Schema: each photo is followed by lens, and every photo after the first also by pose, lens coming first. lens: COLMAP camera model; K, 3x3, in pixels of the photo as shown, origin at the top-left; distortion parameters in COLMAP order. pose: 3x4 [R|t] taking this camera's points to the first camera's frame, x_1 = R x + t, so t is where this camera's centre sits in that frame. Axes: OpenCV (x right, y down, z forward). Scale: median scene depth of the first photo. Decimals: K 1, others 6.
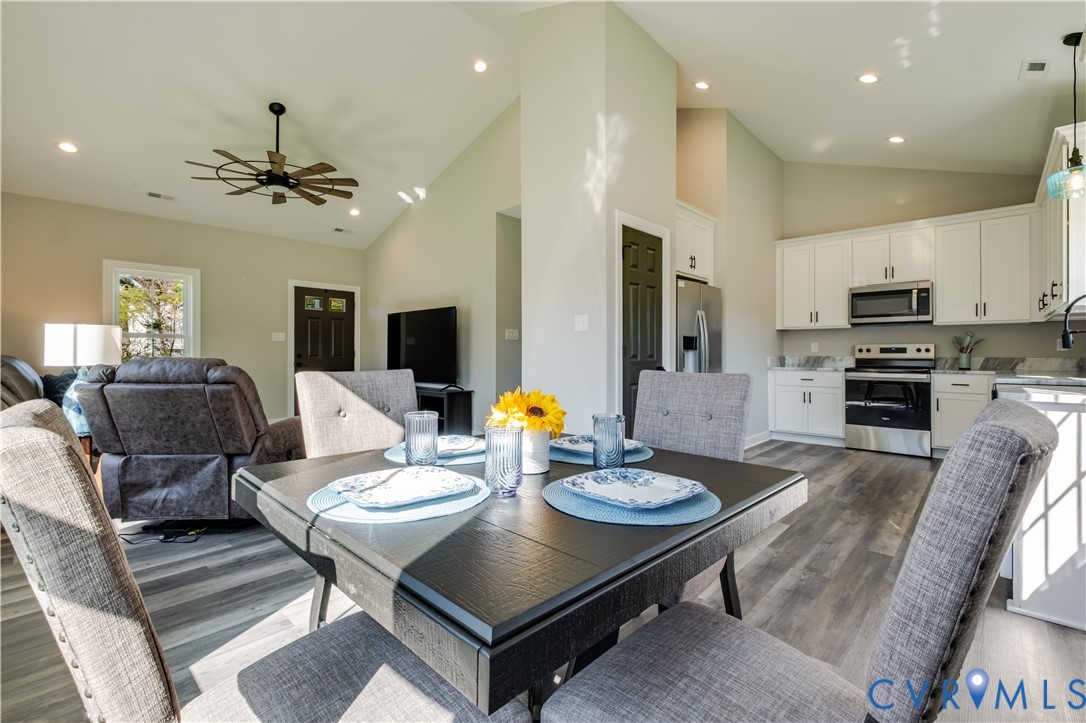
lens RADIAL K [[479.5, 0, 563.2], [0, 479.5, 339.9], [0, 0, 1]] dist [0.006520, -0.005049]
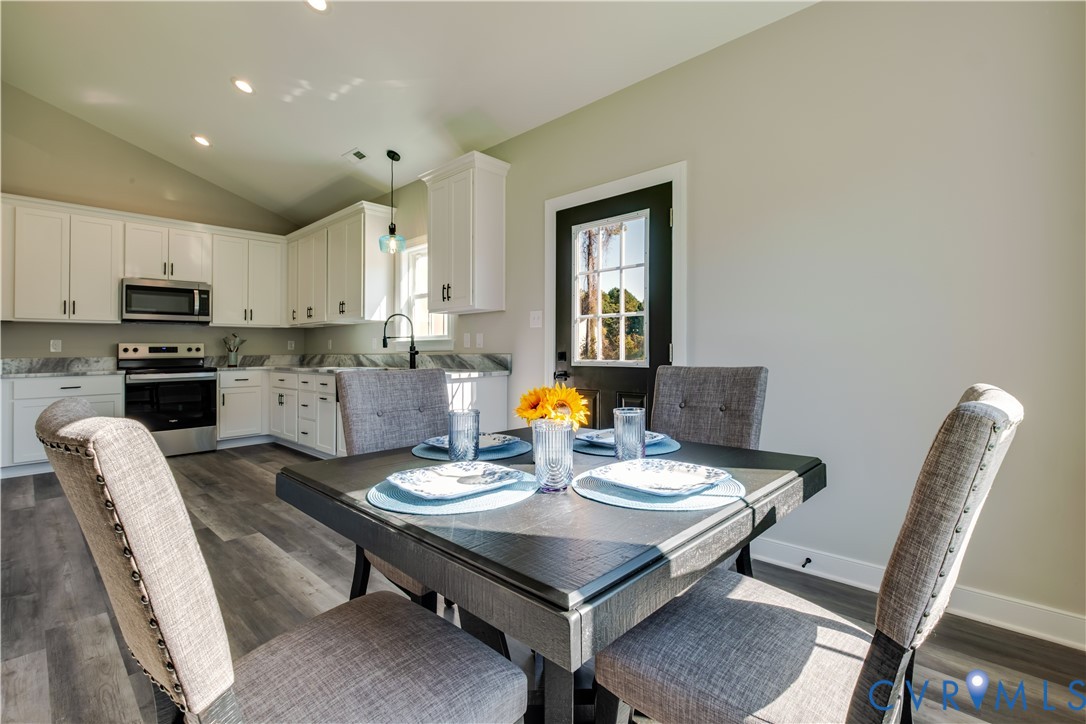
lens RADIAL K [[479.5, 0, 540.2], [0, 479.5, 338.9], [0, 0, 1]] dist [0.006520, -0.005049]
pose [[0.027864, 0.021325, 0.999384, -0.268555], [-0.018982, 0.999603, -0.020801, 0.006099], [-0.999431, -0.018390, 0.028257, 0.238118]]
